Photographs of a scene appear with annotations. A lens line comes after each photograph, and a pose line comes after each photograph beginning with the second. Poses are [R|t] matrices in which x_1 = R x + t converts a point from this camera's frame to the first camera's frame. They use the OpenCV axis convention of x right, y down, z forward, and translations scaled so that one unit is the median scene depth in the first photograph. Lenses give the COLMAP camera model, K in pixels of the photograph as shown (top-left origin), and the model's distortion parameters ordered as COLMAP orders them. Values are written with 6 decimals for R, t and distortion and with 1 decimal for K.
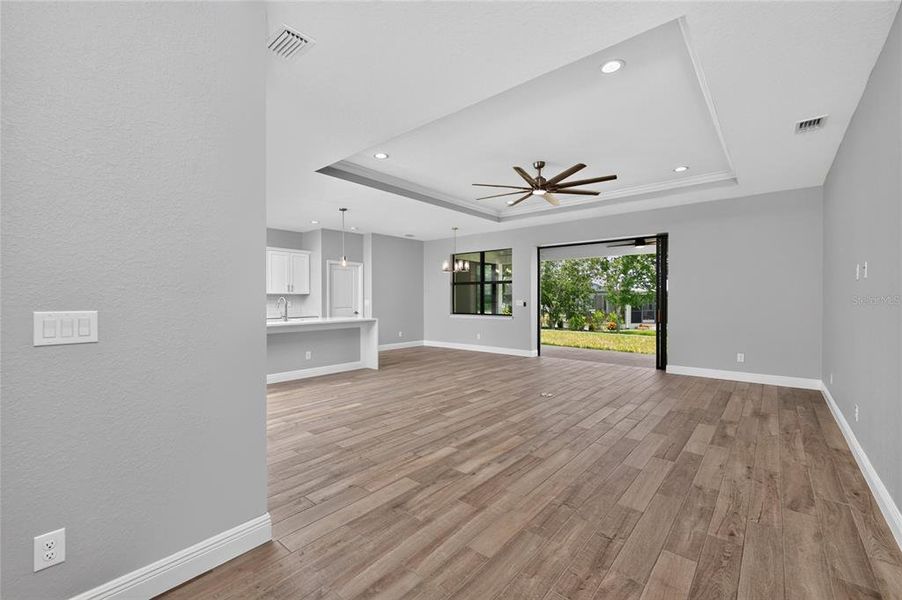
lens RADIAL K [[372.3, 0, 458.0], [0, 372.3, 302.2], [0, 0, 1]] dist [0.003618, -0.000700]
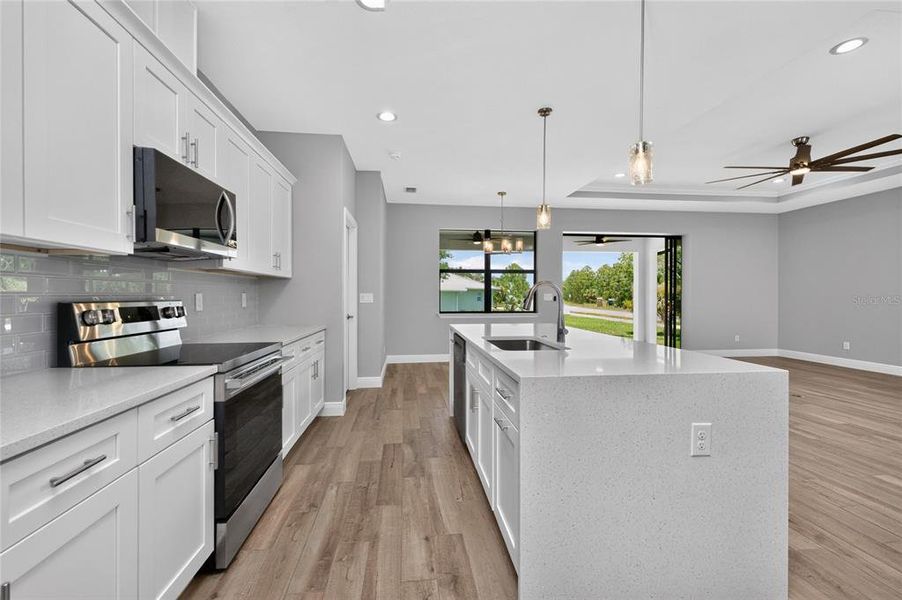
lens RADIAL K [[372.3, 0, 451.3], [0, 372.3, 299.9], [0, 0, 1]] dist [0.003618, -0.000700]
pose [[0.689978, -0.008813, 0.723777, -1.075836], [0.006401, 0.999961, 0.006074, 0.002415], [-0.723802, 0.000442, 0.690007, 1.043205]]
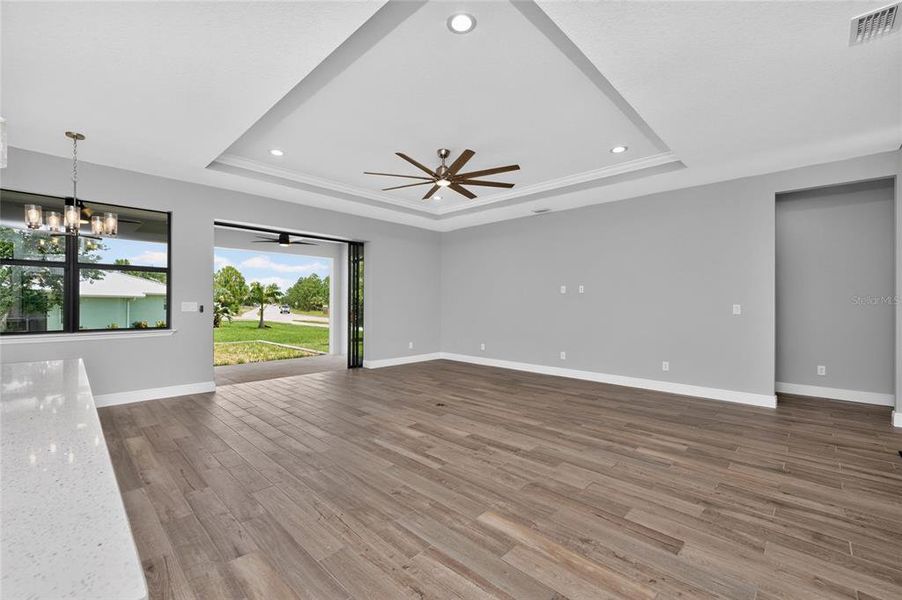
lens RADIAL K [[372.3, 0, 438.9], [0, 372.3, 303.8], [0, 0, 1]] dist [0.003618, -0.000700]
pose [[0.094881, -0.000434, 0.995489, -0.723311], [0.004741, 0.999989, -0.000016, -0.001822], [-0.995477, 0.004721, 0.094881, 0.974245]]
